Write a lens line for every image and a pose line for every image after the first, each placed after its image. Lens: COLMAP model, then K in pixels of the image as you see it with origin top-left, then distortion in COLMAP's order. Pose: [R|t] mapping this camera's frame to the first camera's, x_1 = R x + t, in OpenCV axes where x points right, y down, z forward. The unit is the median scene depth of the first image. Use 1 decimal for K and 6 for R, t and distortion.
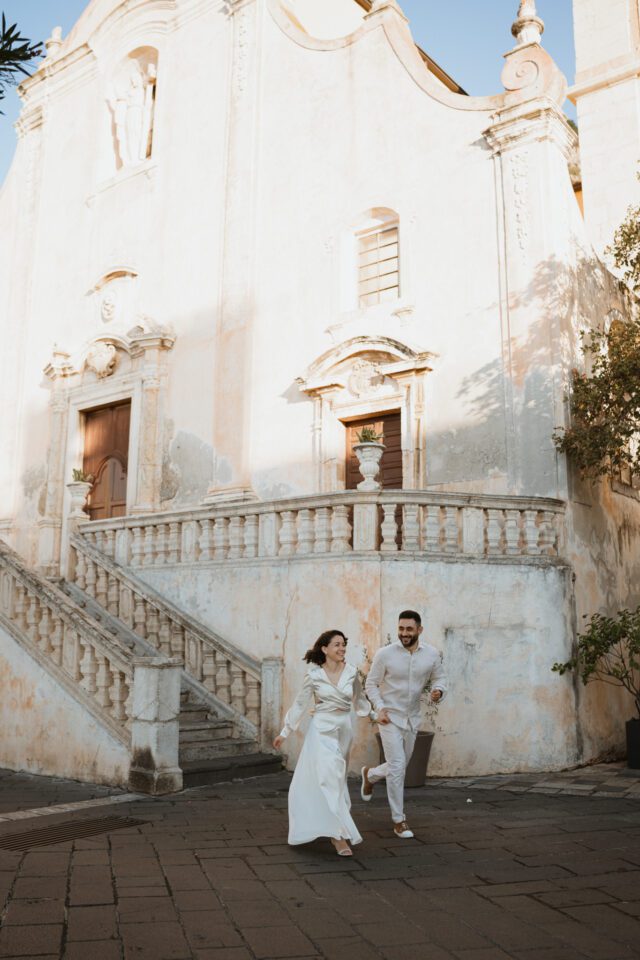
lens RADIAL K [[901.7, 0, 320.0], [0, 901.7, 480.0], [0, 0, 1]] dist [-0.193822, 0.224854]
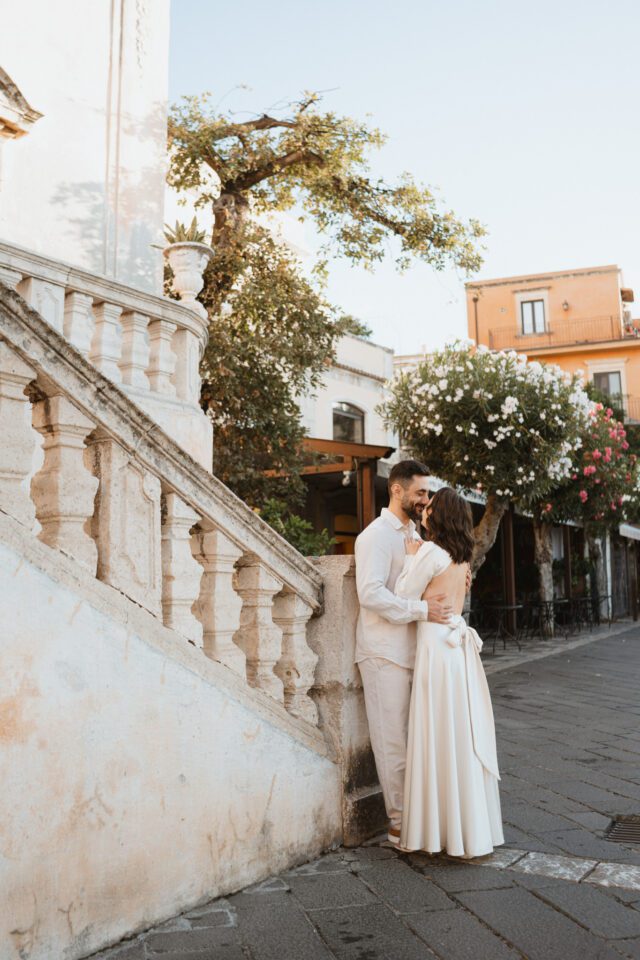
lens RADIAL K [[901.7, 0, 320.0], [0, 901.7, 480.0], [0, 0, 1]] dist [-0.193822, 0.224854]
pose [[-0.048212, 0.118821, 0.991744, -0.616507], [-0.176887, 0.976190, -0.125557, 0.204406], [-0.983050, -0.181481, -0.026046, 0.949325]]
